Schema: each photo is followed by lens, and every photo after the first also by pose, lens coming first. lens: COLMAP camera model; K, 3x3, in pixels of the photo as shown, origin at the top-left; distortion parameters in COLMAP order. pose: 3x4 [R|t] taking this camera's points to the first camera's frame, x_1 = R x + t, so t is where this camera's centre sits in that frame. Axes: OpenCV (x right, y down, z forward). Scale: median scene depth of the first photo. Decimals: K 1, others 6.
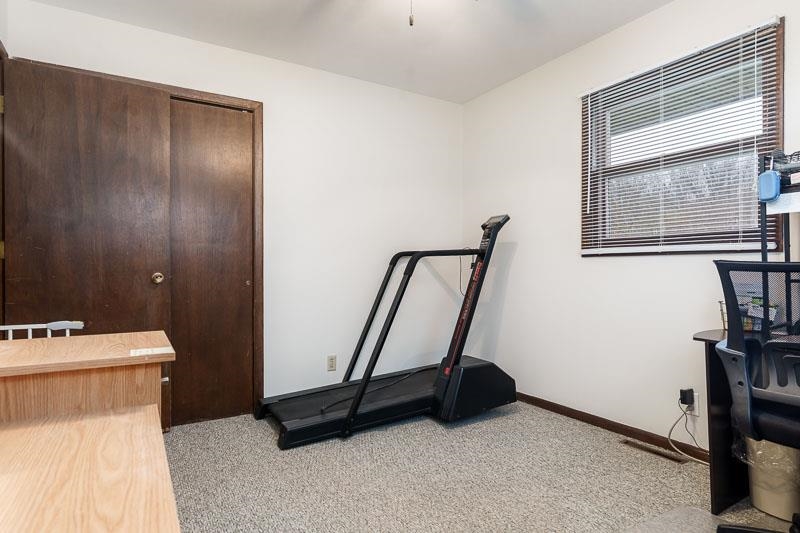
lens RADIAL K [[449.1, 0, 400.0], [0, 449.1, 266.5], [0, 0, 1]] dist [-0.001183, 0.000426]
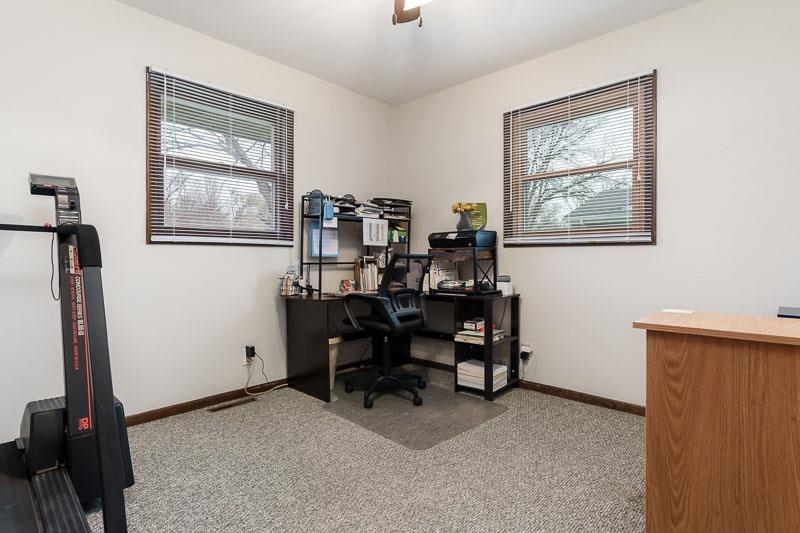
lens RADIAL K [[399.8, 0, 397.9], [0, 399.8, 259.0], [0, 0, 1]] dist [-0.001396, -0.000037]
pose [[-0.259435, -0.005257, 0.965746, -0.586245], [-0.007347, 0.999967, 0.003470, 0.004073], [-0.965732, -0.006195, -0.259466, 0.816247]]
